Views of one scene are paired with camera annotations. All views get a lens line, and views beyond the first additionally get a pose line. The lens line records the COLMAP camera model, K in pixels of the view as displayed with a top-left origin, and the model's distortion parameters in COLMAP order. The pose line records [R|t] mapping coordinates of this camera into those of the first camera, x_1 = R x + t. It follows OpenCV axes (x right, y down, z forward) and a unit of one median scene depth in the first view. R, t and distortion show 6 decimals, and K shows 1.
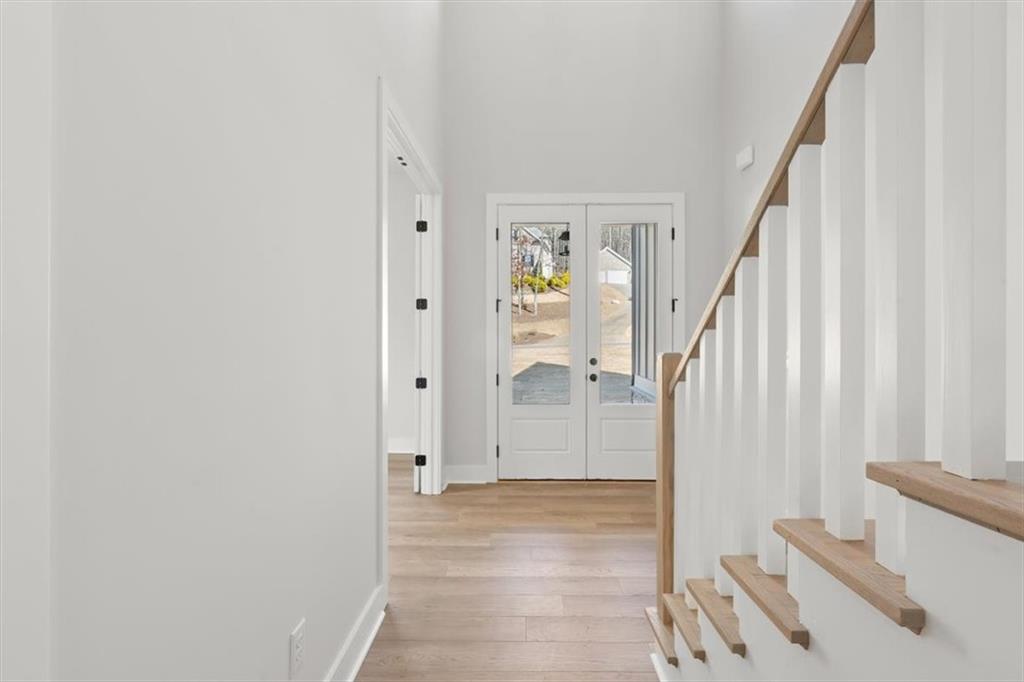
lens RADIAL K [[466.7, 0, 512.4], [0, 466.7, 339.0], [0, 0, 1]] dist [-0.012386, -0.000164]
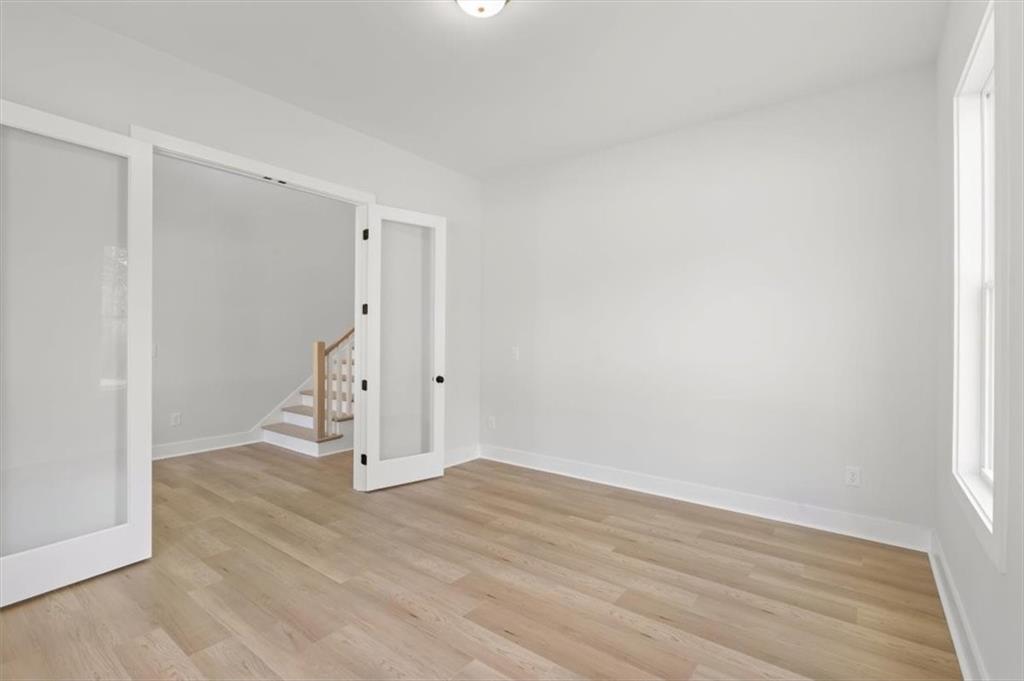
lens RADIAL K [[466.7, 0, 511.7], [0, 466.7, 339.1], [0, 0, 1]] dist [-0.012386, -0.000164]
pose [[-0.798170, 0.001765, 0.602430, -1.375073], [0.002602, 0.999996, 0.000518, 0.000936], [-0.602427, 0.001981, -0.798172, 1.562117]]
